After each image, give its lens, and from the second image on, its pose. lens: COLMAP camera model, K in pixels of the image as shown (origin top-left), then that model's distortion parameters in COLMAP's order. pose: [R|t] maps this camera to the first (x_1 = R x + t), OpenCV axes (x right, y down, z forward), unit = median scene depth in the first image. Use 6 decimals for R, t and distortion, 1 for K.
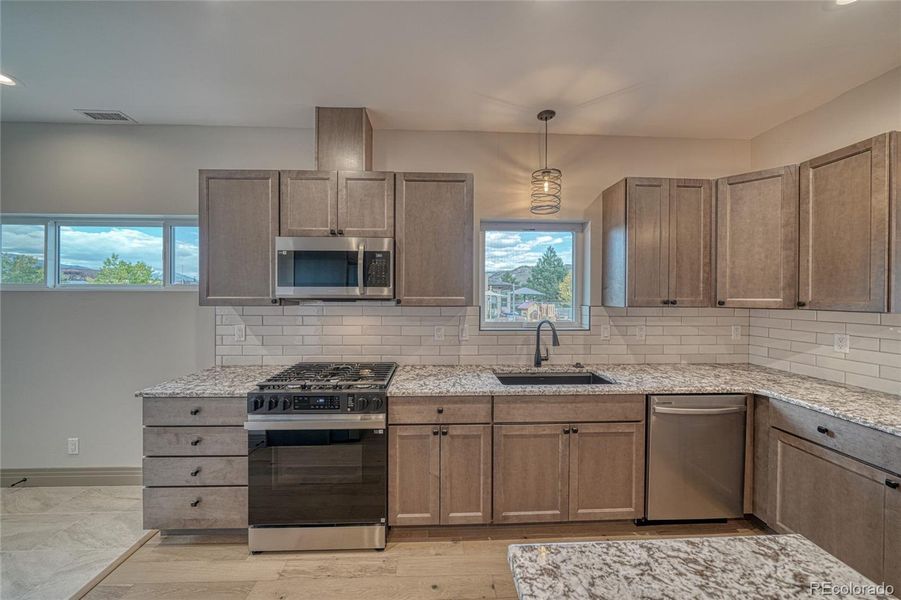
lens RADIAL K [[314.1, 0, 452.5], [0, 314.1, 297.0], [0, 0, 1]] dist [-0.010954, -0.000044]
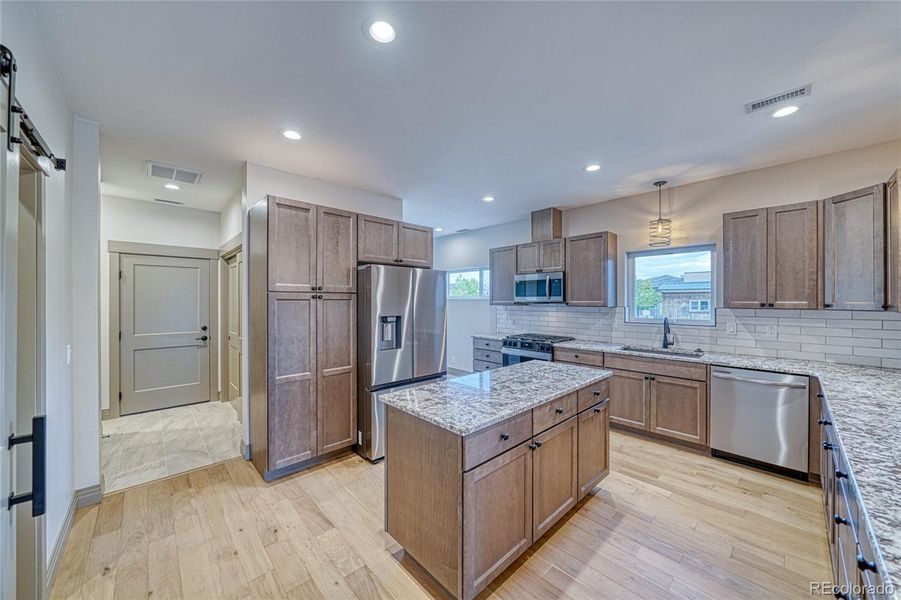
lens RADIAL K [[314.1, 0, 448.9], [0, 314.1, 301.7], [0, 0, 1]] dist [-0.010954, -0.000044]
pose [[0.654617, -0.001670, -0.755959, 0.838776], [0.002253, 0.999997, -0.000257, 0.000509], [0.755957, -0.001535, 0.654619, -0.852505]]
